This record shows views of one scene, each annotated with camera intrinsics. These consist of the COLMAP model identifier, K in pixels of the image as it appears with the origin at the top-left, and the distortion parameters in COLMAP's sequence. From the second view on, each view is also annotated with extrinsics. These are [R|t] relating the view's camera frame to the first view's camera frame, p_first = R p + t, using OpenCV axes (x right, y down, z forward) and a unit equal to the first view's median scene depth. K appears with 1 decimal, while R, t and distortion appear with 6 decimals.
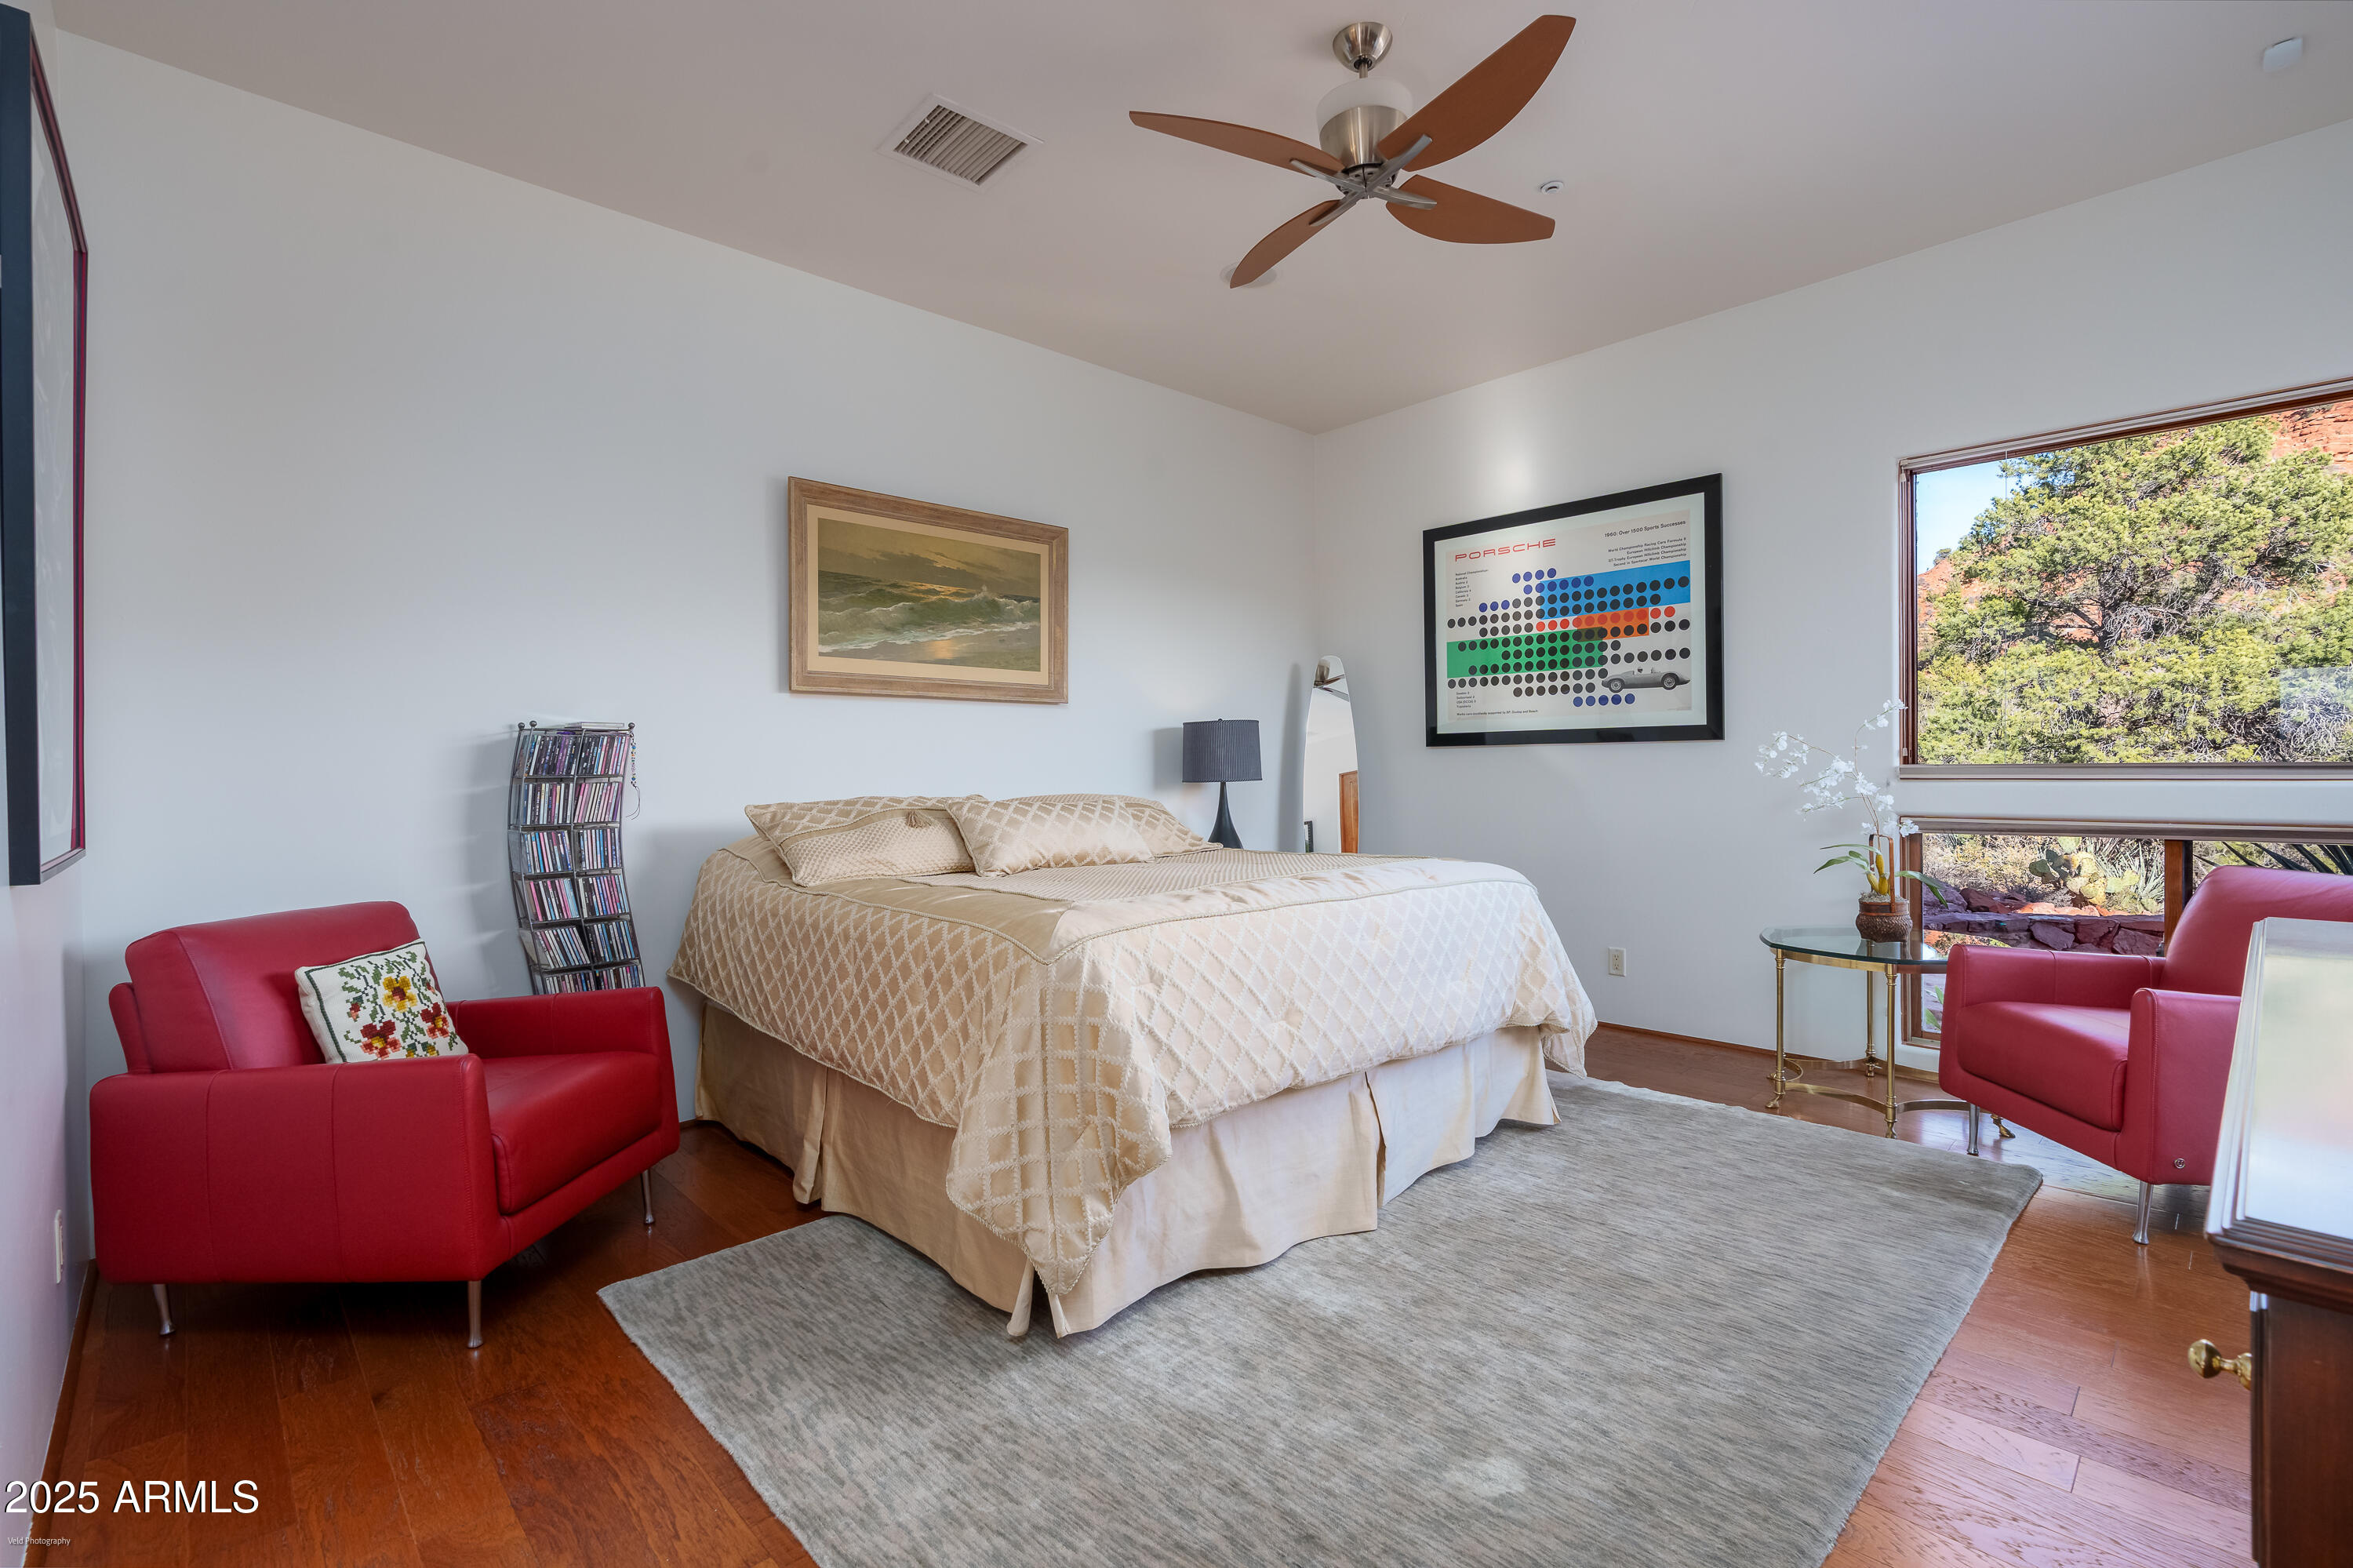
lens RADIAL K [[1075.1, 0, 1175.7], [0, 1075.1, 775.9], [0, 0, 1]] dist [-0.008683, 0.000017]
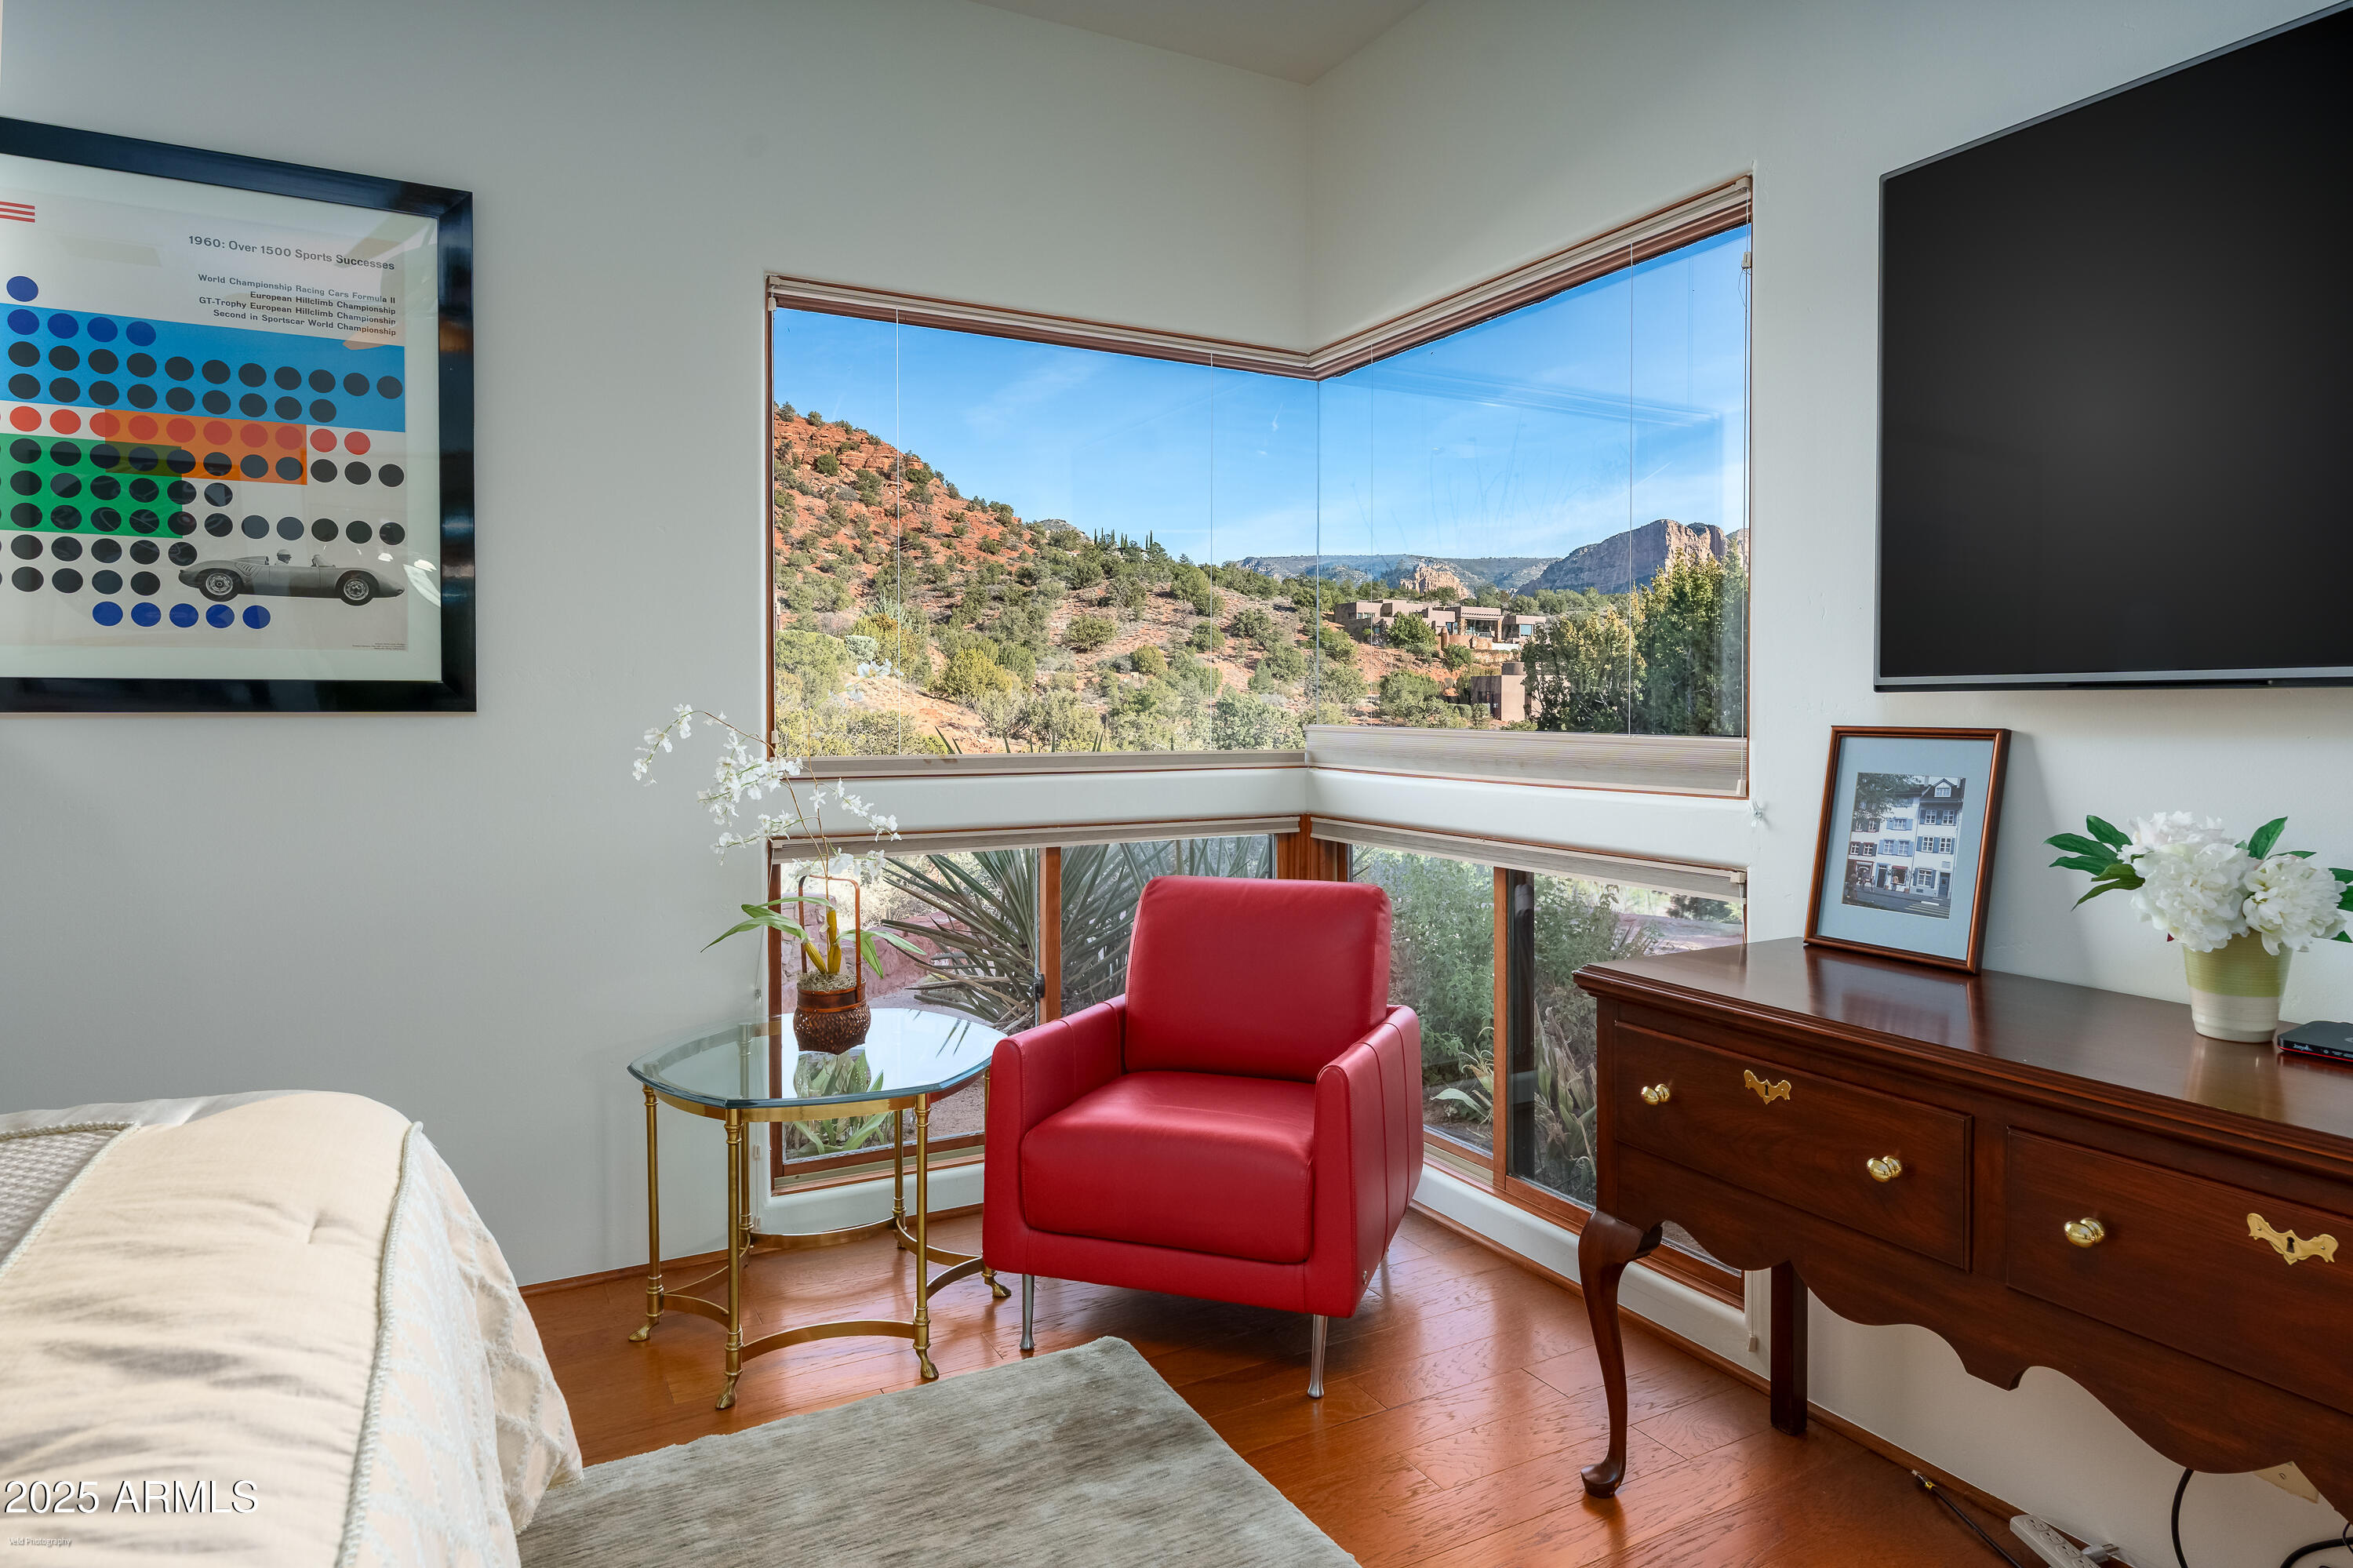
lens RADIAL K [[1400.5, 0, 1178.4], [0, 1400.5, 722.6], [0, 0, 1]] dist [0.010462, 0.001979]
pose [[0.266641, -0.005641, 0.963779, -0.048125], [0.005102, 0.999977, 0.004441, -0.027644], [-0.963782, 0.003733, 0.266664, 0.461614]]
